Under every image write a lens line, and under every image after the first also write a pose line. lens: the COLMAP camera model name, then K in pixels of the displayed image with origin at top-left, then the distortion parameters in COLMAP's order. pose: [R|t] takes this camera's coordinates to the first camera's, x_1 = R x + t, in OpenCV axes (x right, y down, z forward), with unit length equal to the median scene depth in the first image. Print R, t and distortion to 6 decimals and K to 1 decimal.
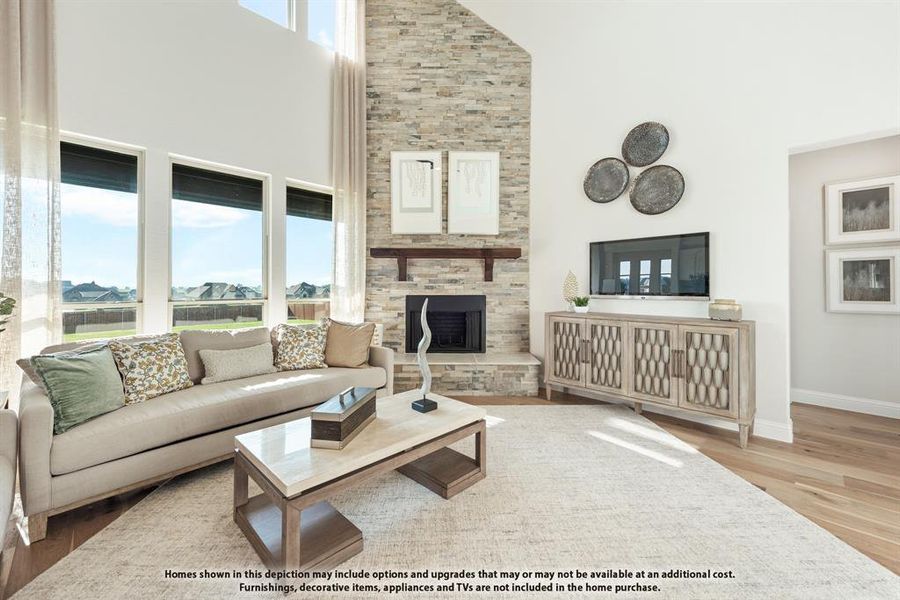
lens RADIAL K [[362.2, 0, 445.4], [0, 362.2, 286.2], [0, 0, 1]] dist [0.012860, -0.003328]
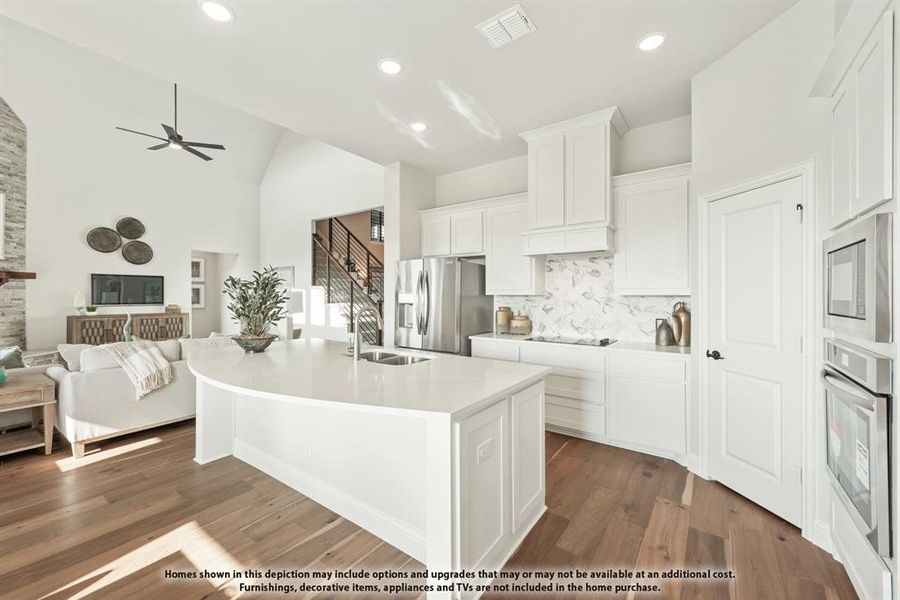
lens RADIAL K [[362.2, 0, 450.2], [0, 362.2, 298.6], [0, 0, 1]] dist [0.012860, -0.003328]
pose [[-0.148032, -0.012647, 0.988902, -1.346911], [-0.005481, 0.999913, 0.011967, -0.030185], [-0.988967, -0.003649, -0.148088, -0.345473]]
